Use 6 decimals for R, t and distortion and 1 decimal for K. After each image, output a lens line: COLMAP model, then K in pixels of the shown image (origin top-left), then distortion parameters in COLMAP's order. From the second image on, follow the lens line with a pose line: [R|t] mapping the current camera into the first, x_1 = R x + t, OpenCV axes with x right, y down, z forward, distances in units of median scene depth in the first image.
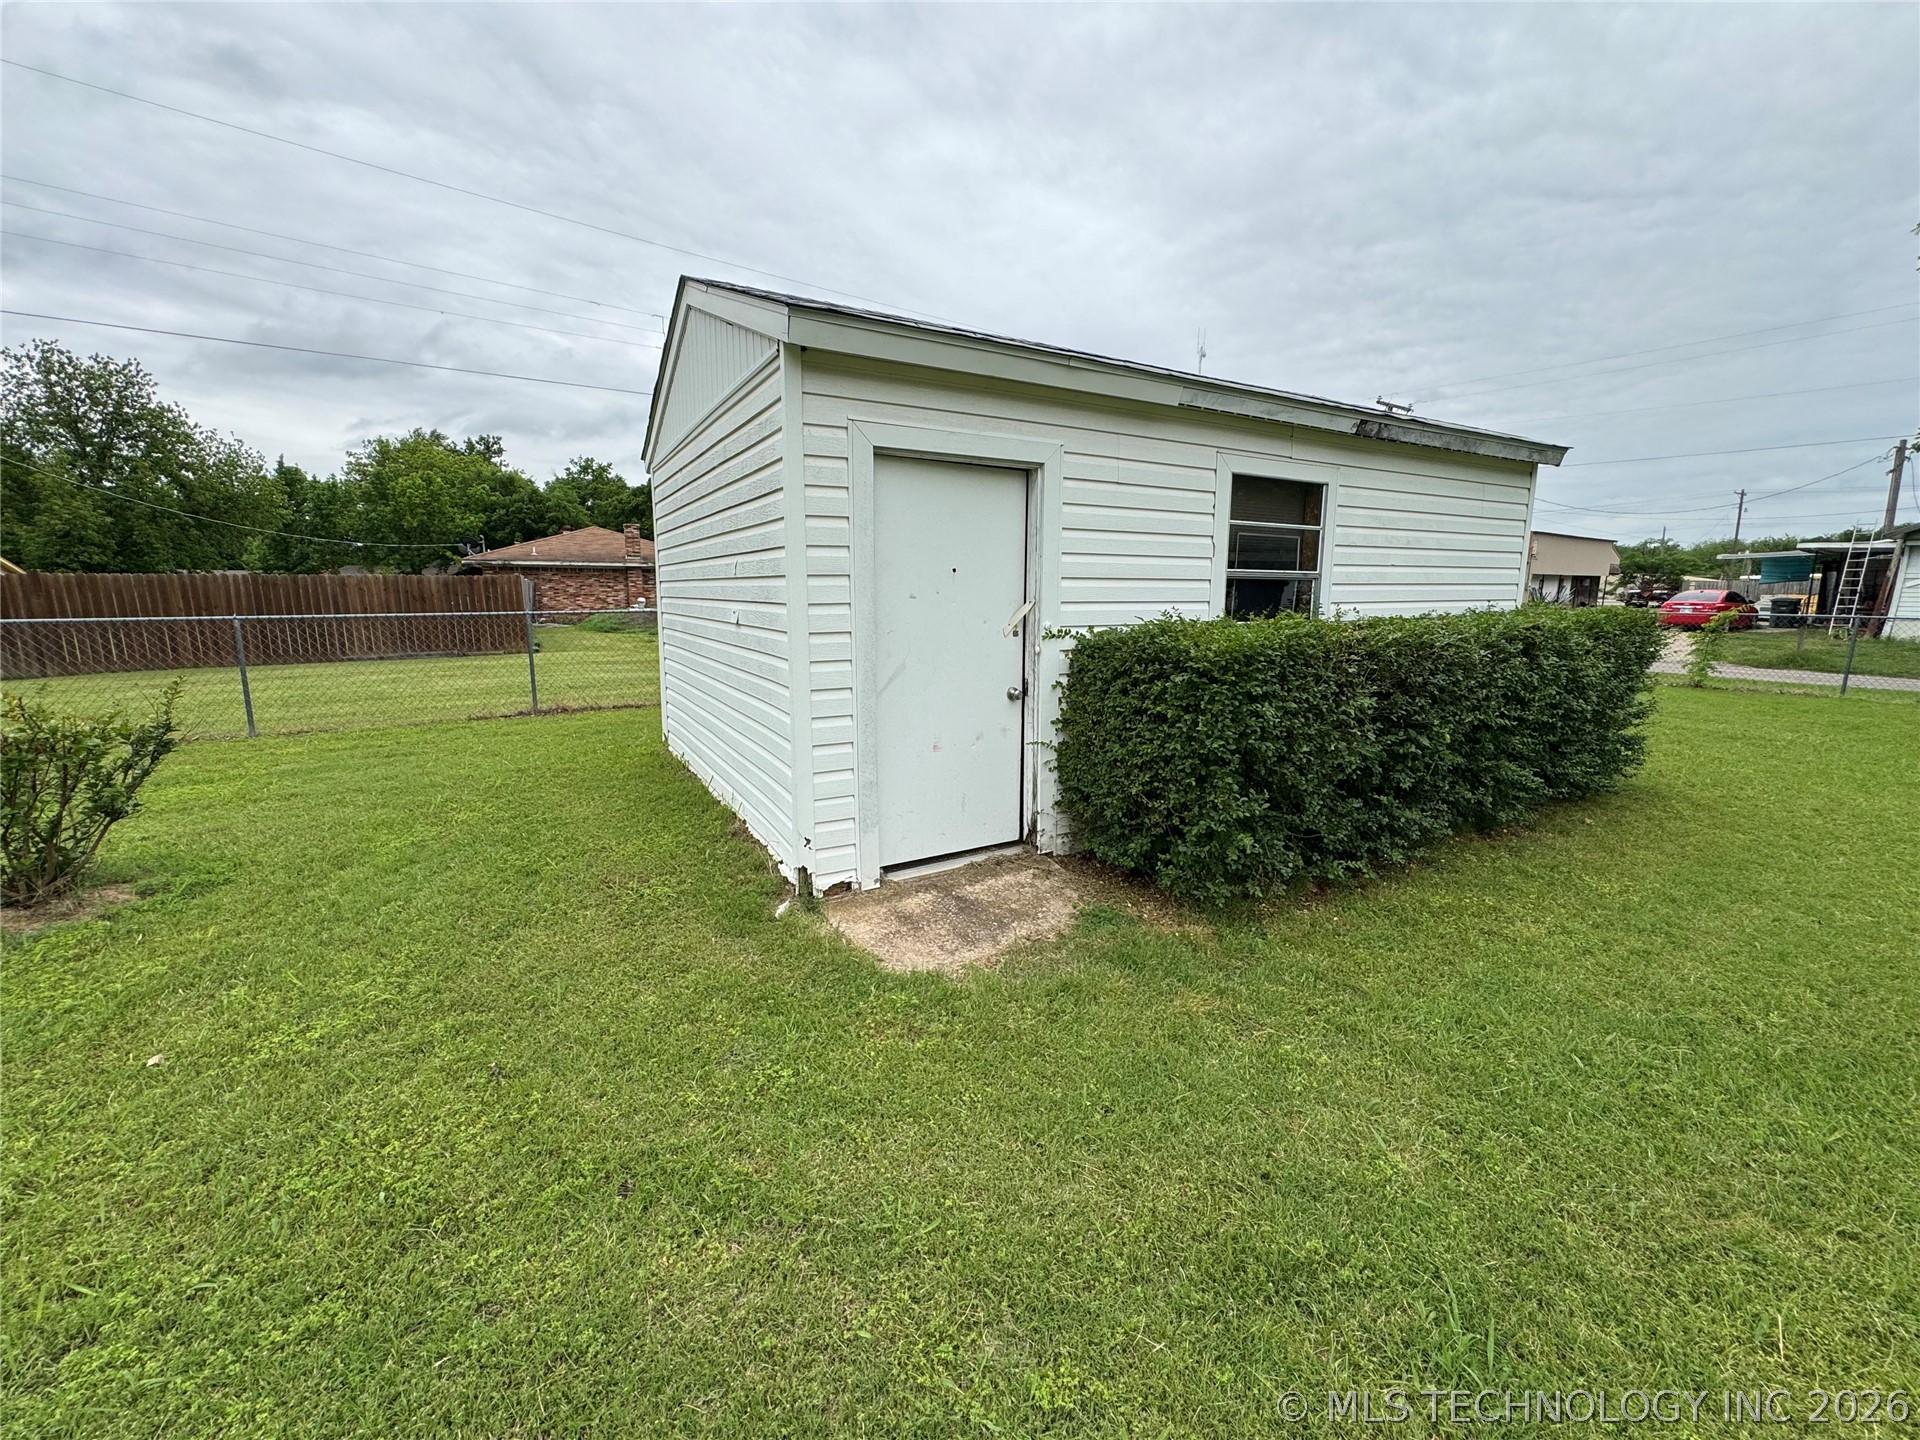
lens RADIAL K [[778.4, 0, 965.6], [0, 778.4, 720.4], [0, 0, 1]] dist [-0.003703, 0.000386]
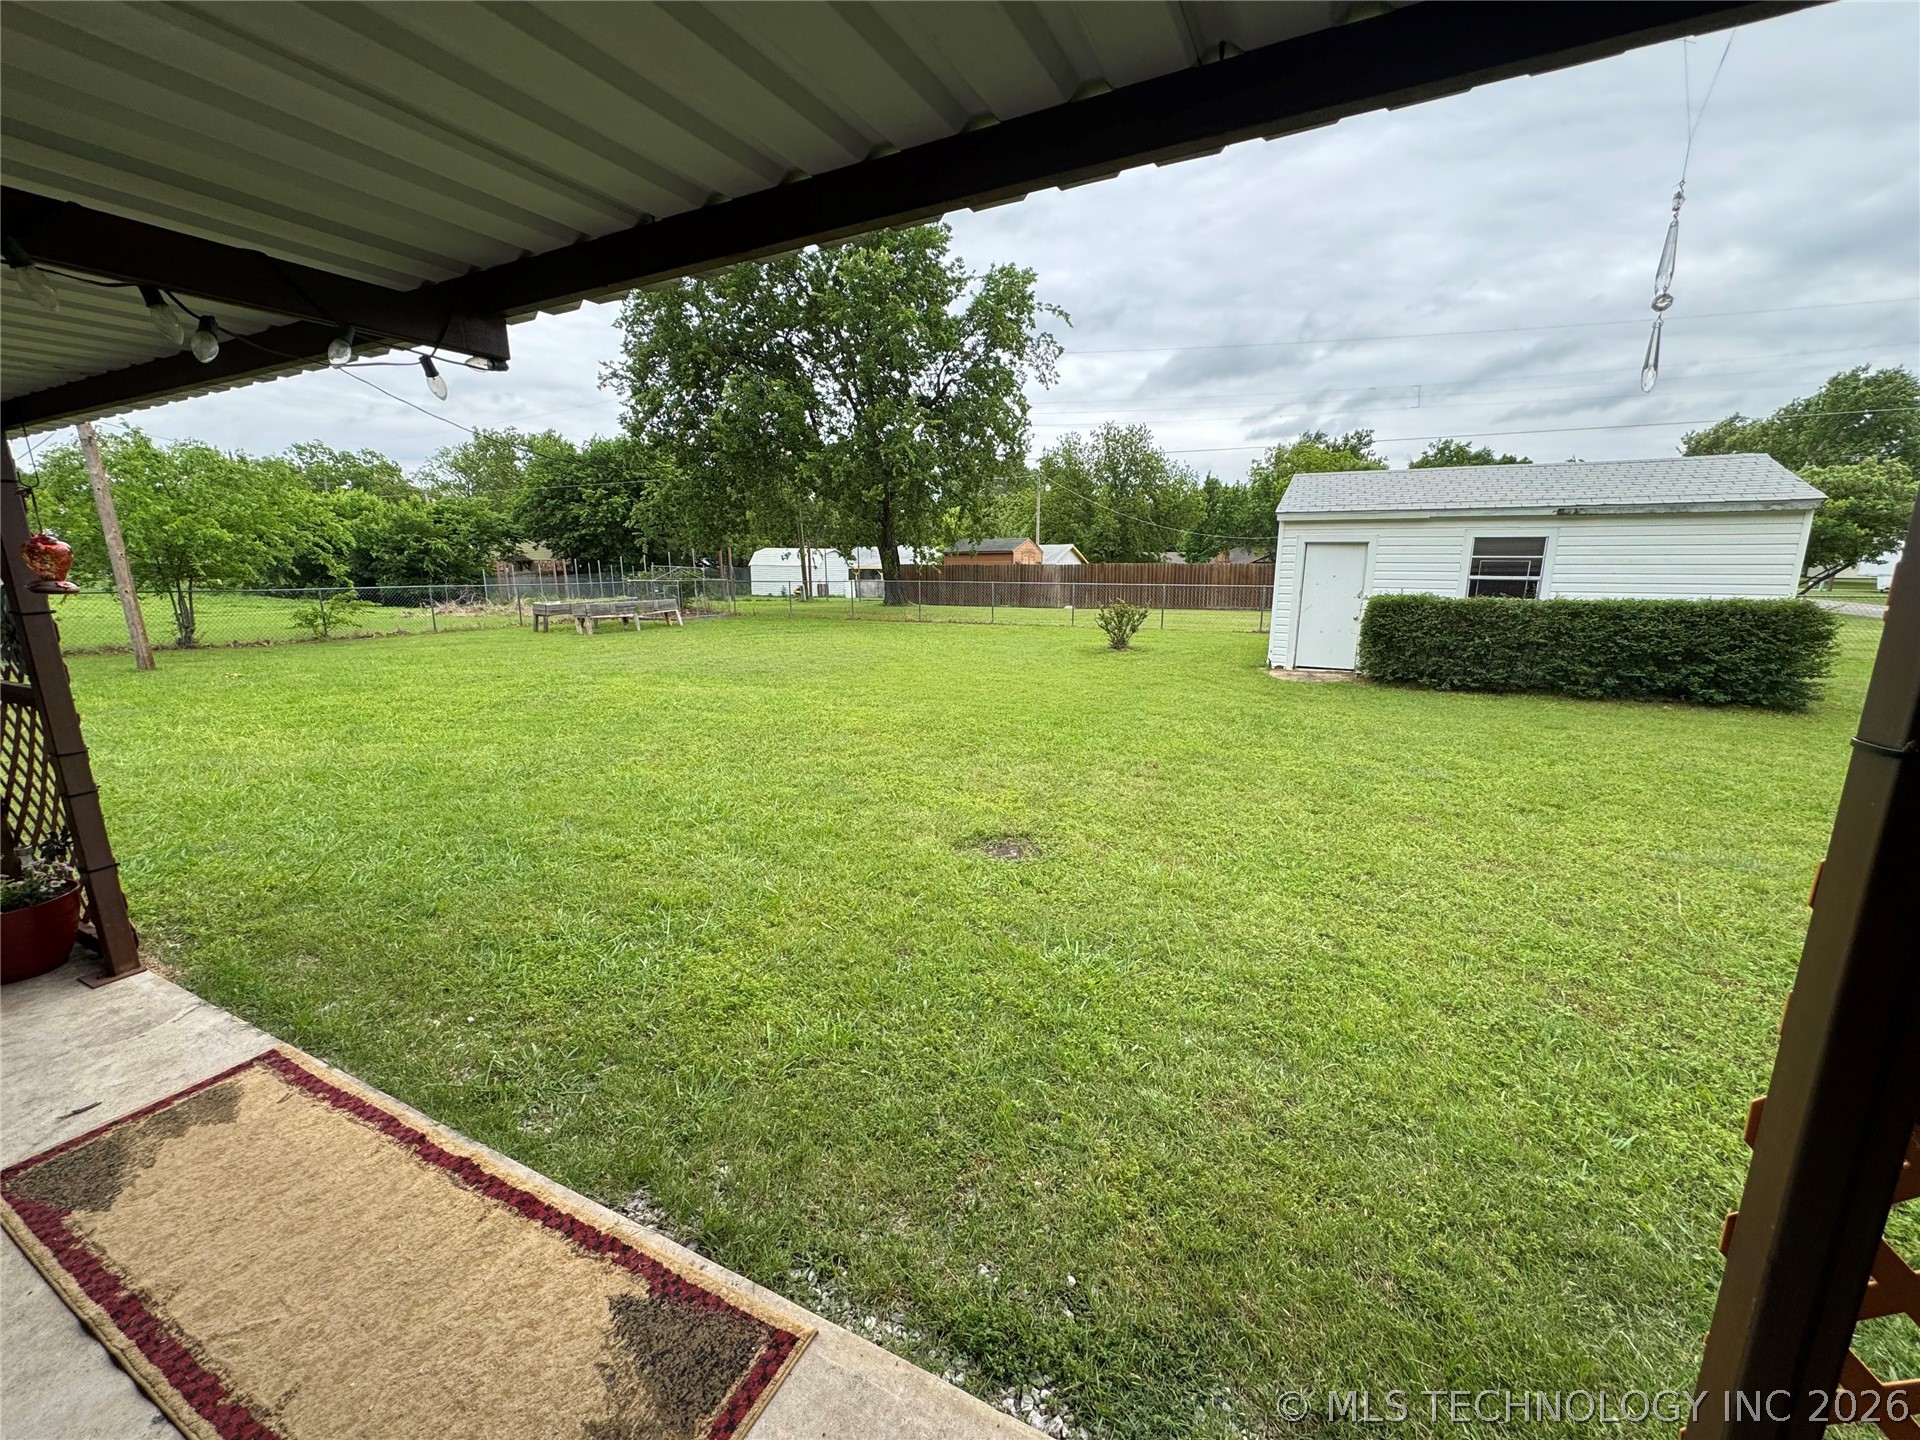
lens RADIAL K [[778.4, 0, 963.8], [0, 778.4, 716.8], [0, 0, 1]] dist [-0.003703, 0.000386]
pose [[0.537631, 0.165786, -0.826721, 0.262549], [-0.143730, 0.984149, 0.103886, 0.036061], [0.830840, 0.062972, 0.552938, -0.275276]]
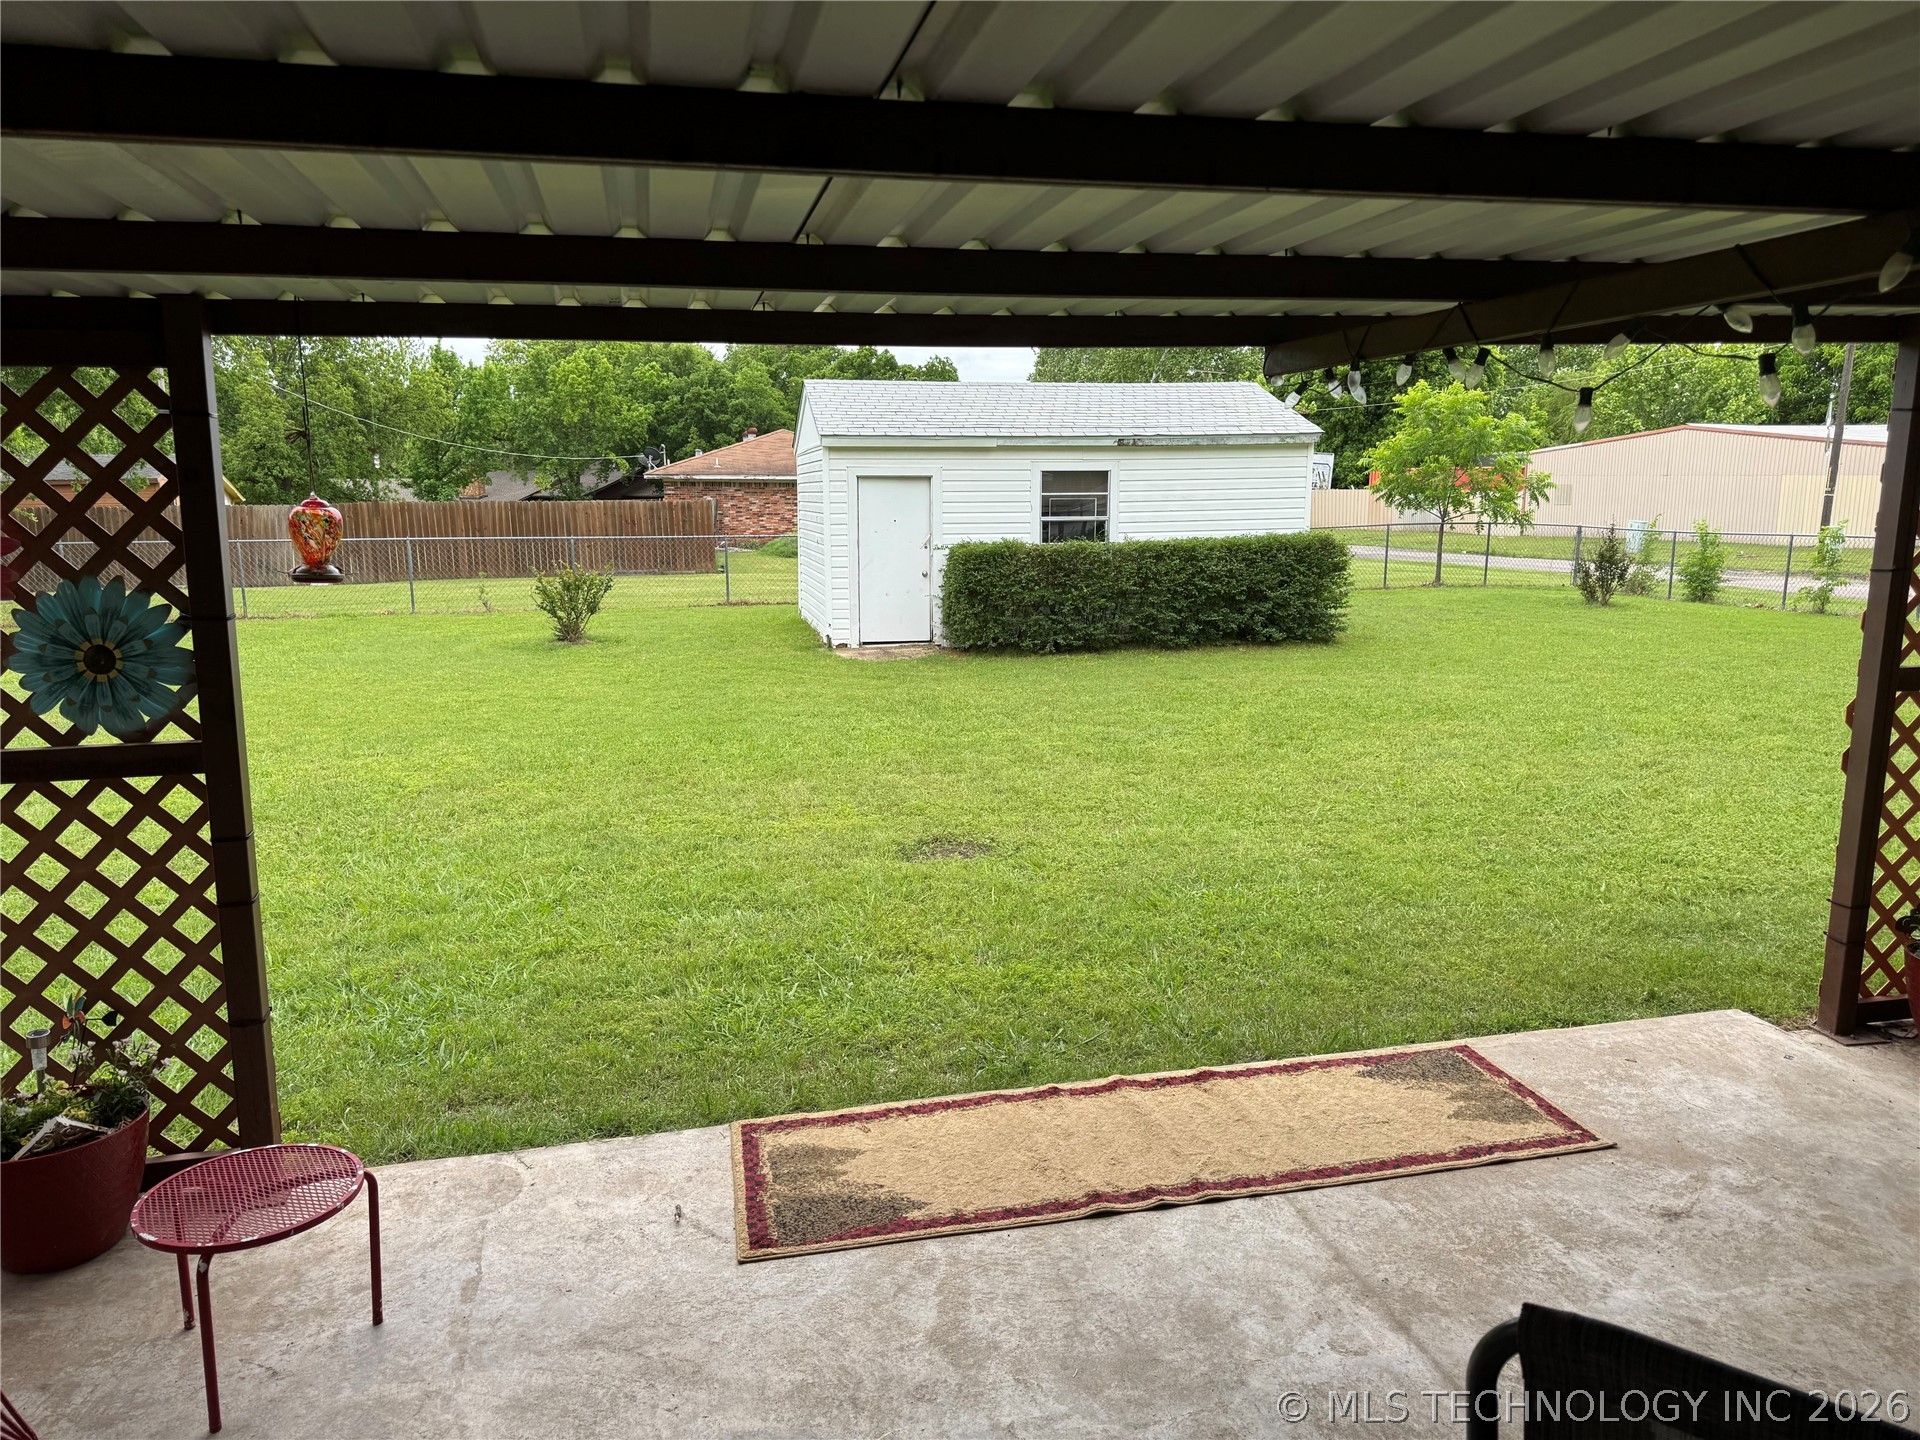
lens RADIAL K [[1346.8, 0, 954.3], [0, 1346.8, 735.6], [0, 0, 1]] dist [0.059445, -0.002978]
pose [[0.949172, 0.047811, -0.311105, 0.208285], [-0.044635, 0.998853, 0.017324, 0.054936], [0.311577, -0.002558, 0.950218, -0.408318]]
